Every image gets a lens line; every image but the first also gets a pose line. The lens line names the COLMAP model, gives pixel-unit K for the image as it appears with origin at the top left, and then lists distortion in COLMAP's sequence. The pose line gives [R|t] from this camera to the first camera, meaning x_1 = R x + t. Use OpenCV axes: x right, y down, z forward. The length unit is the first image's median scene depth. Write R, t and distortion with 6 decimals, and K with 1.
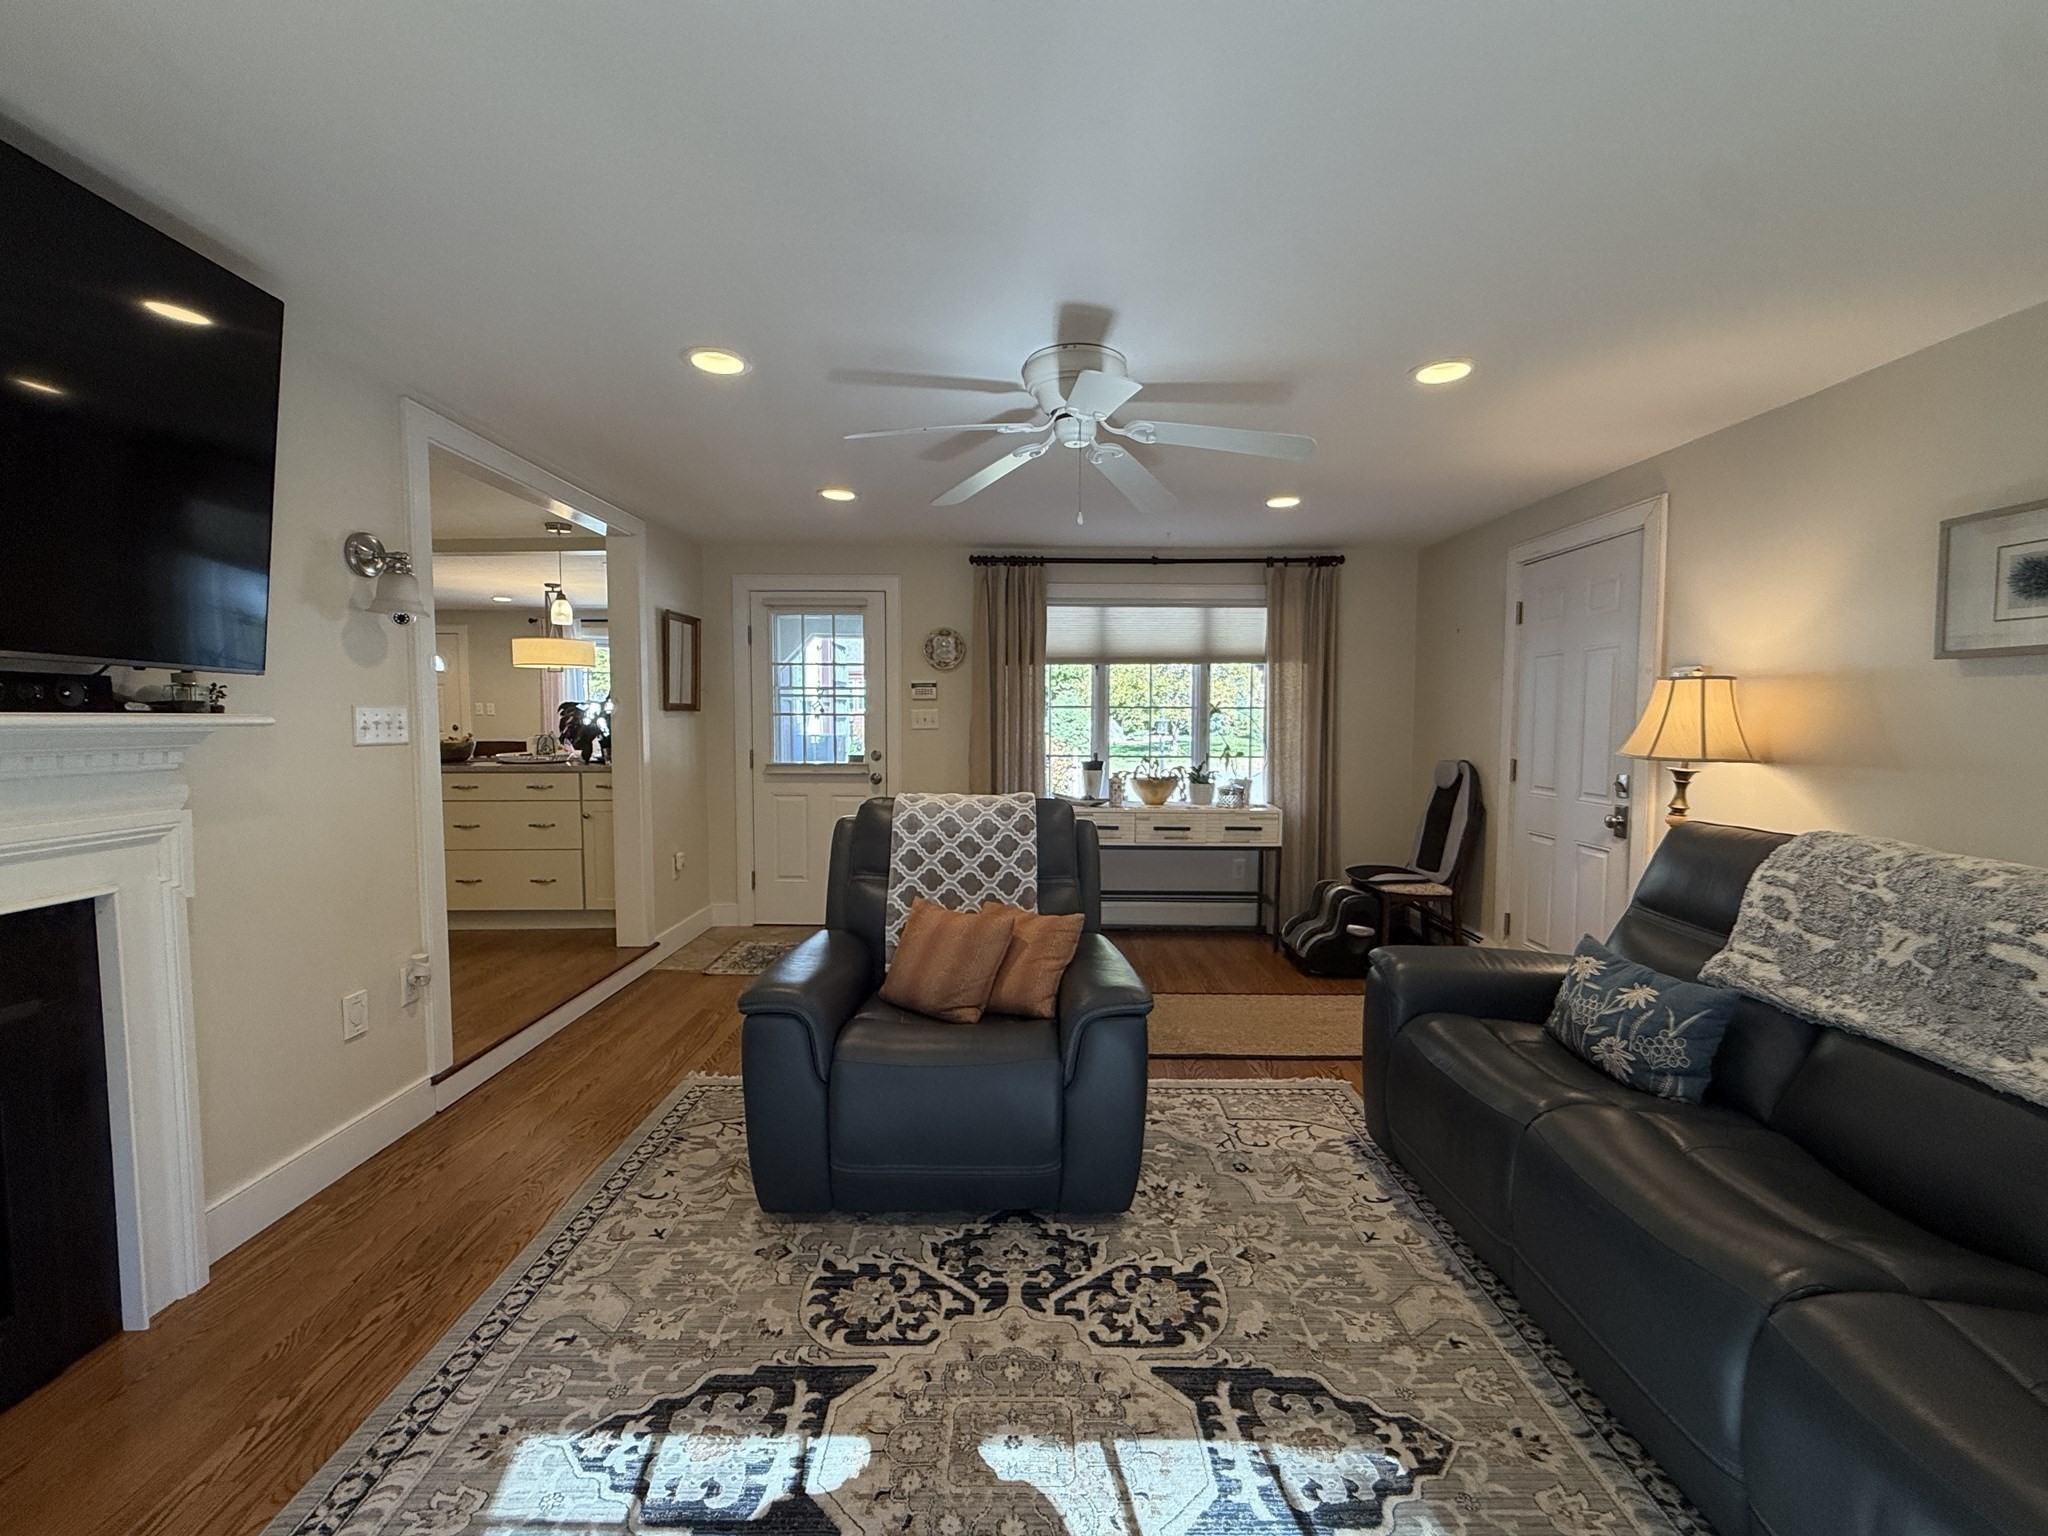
lens RADIAL K [[853.4, 0, 1030.5], [0, 853.4, 768.6], [0, 0, 1]] dist [0.001093, -0.001313]
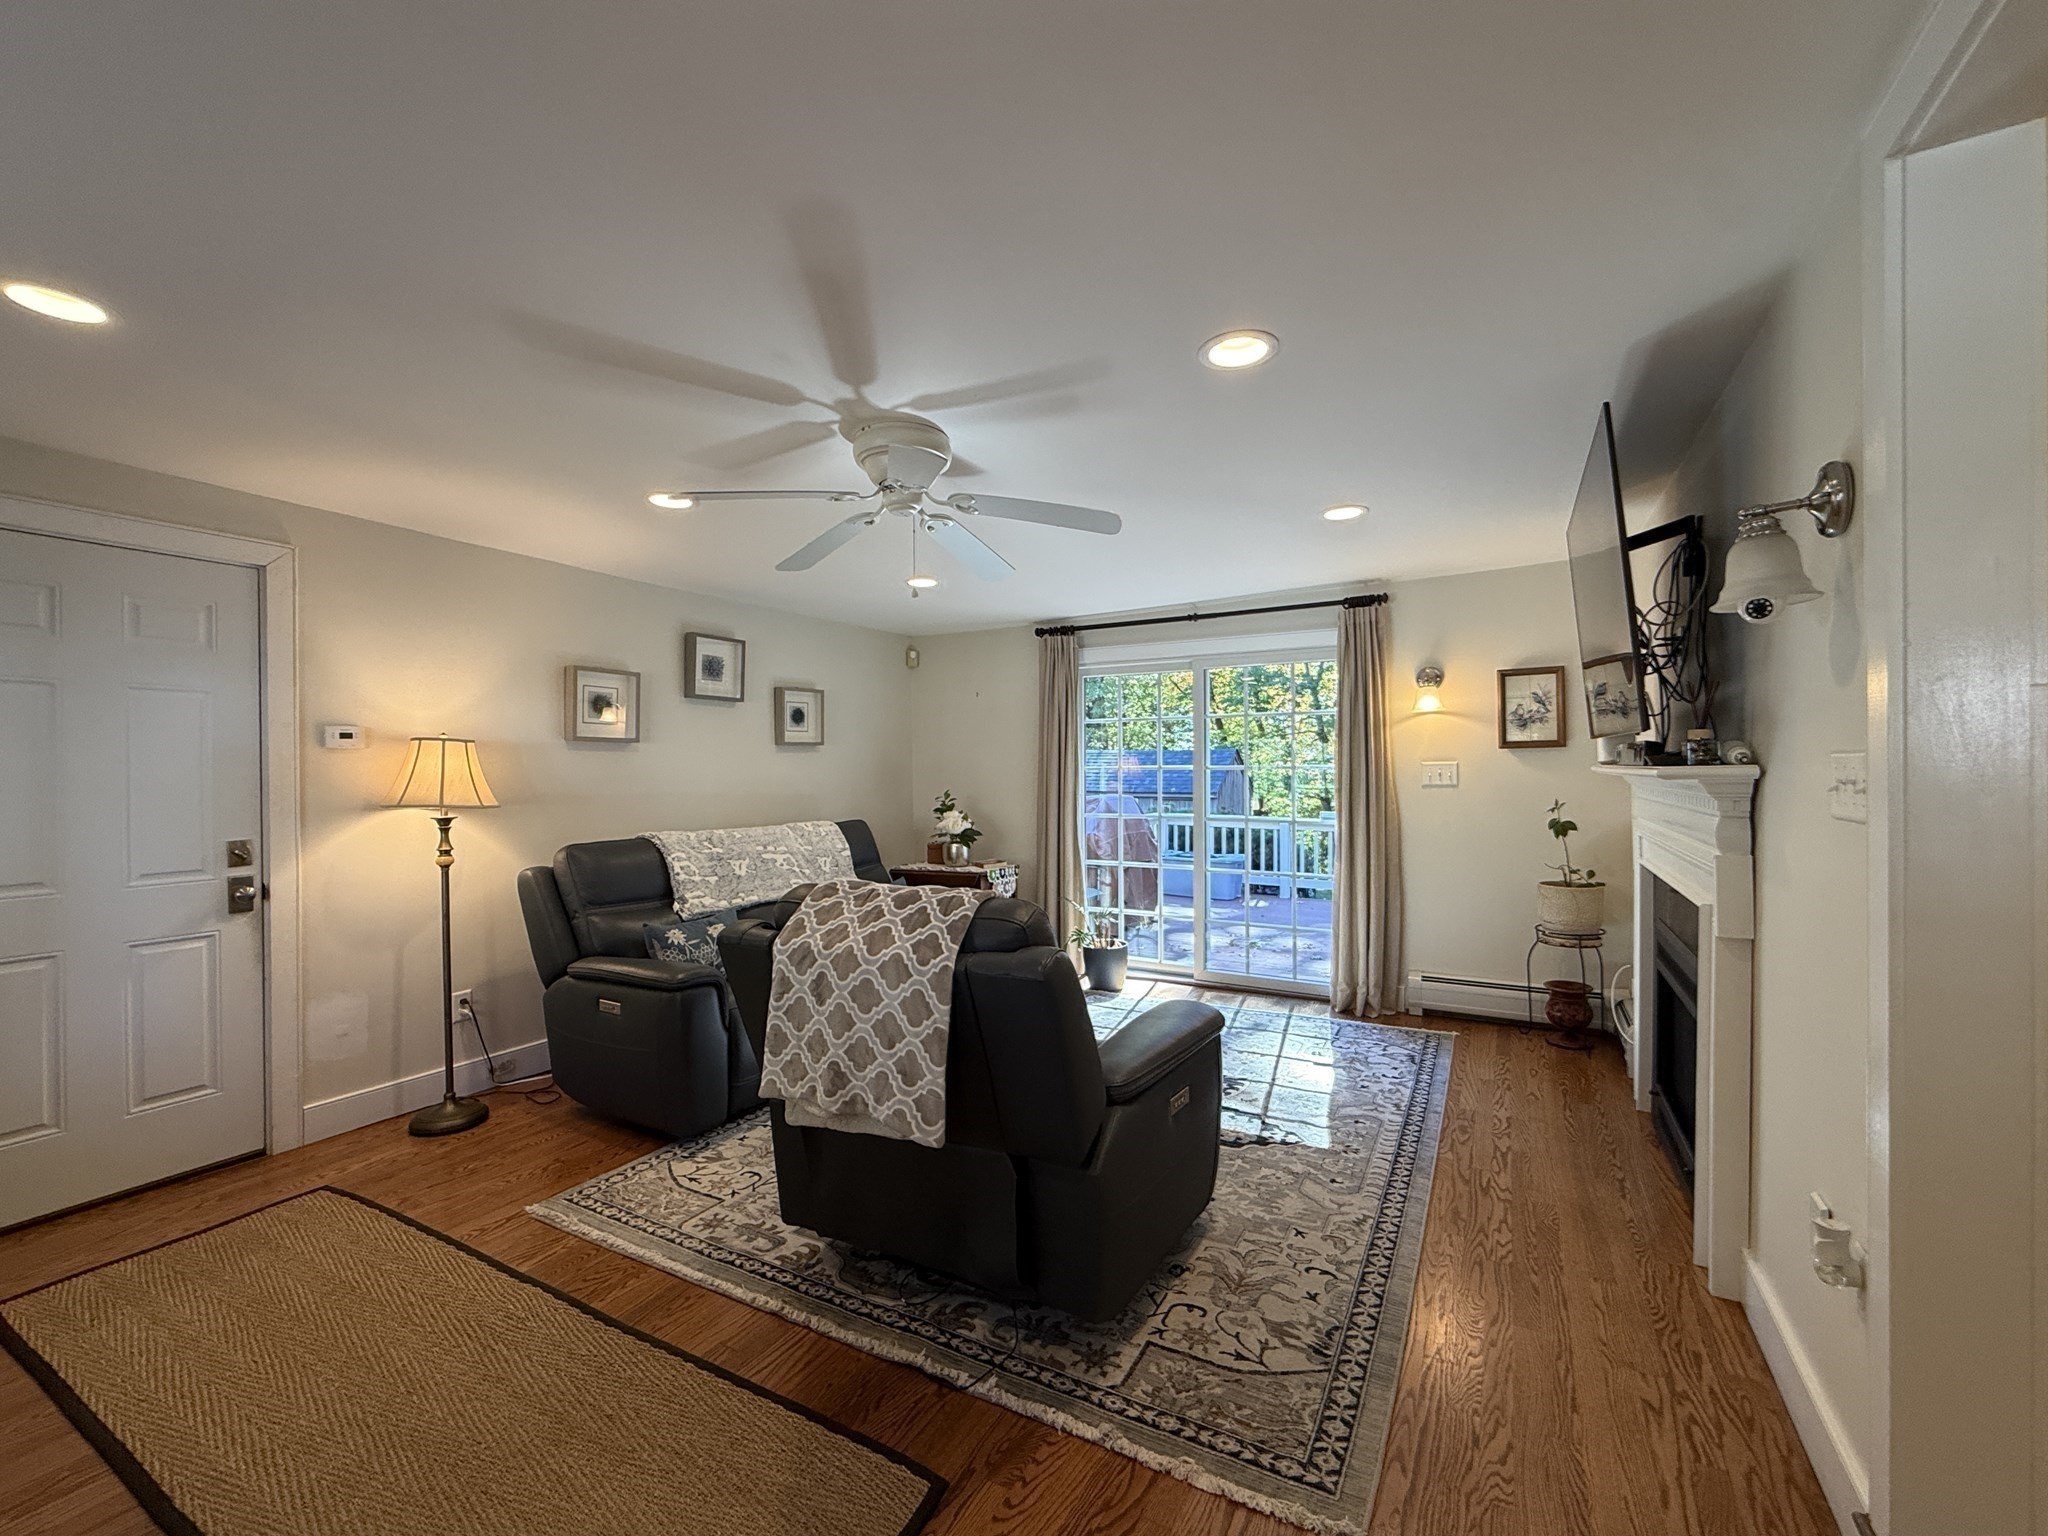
lens RADIAL K [[853.4, 0, 1023.3], [0, 853.4, 770.1], [0, 0, 1]] dist [0.001093, -0.001313]
pose [[-0.866130, 0.001131, 0.499817, -0.640457], [0.034839, 0.997702, 0.058116, -0.127826], [-0.498603, 0.067749, -0.864179, 1.978437]]
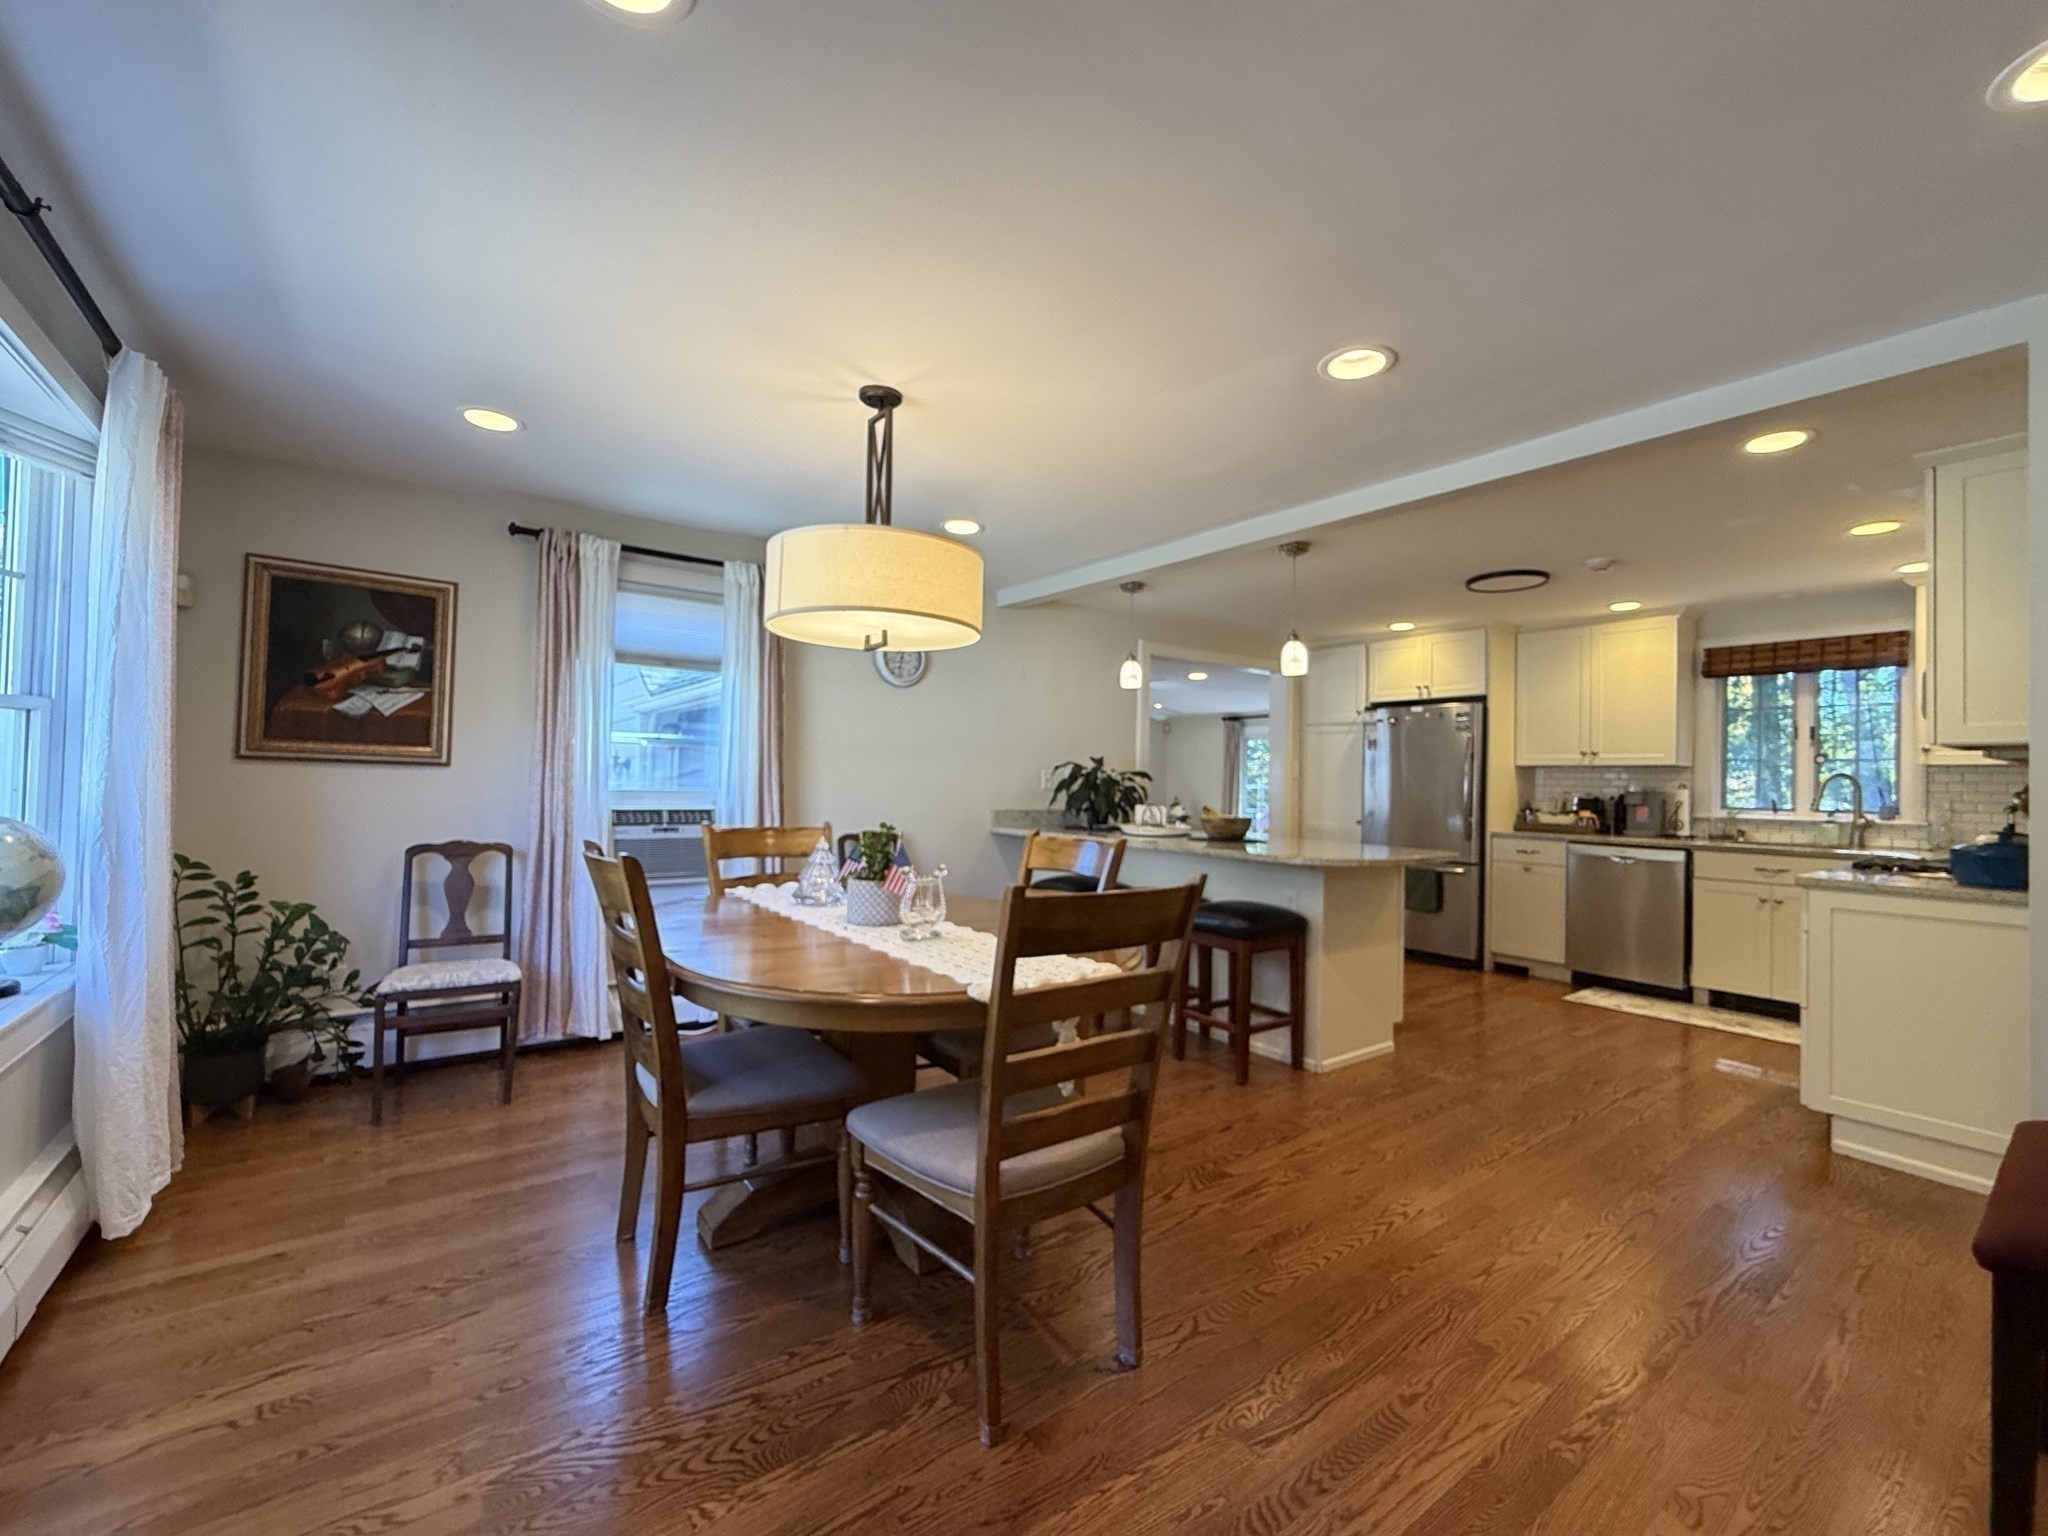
lens RADIAL K [[853.4, 0, 1025.7], [0, 853.4, 769.9], [0, 0, 1]] dist [0.001093, -0.001313]
pose [[-0.590374, -0.001708, 0.807128, -2.756640], [0.032215, 0.999151, 0.025677, -0.246286], [-0.806487, 0.041161, -0.589817, 3.656280]]
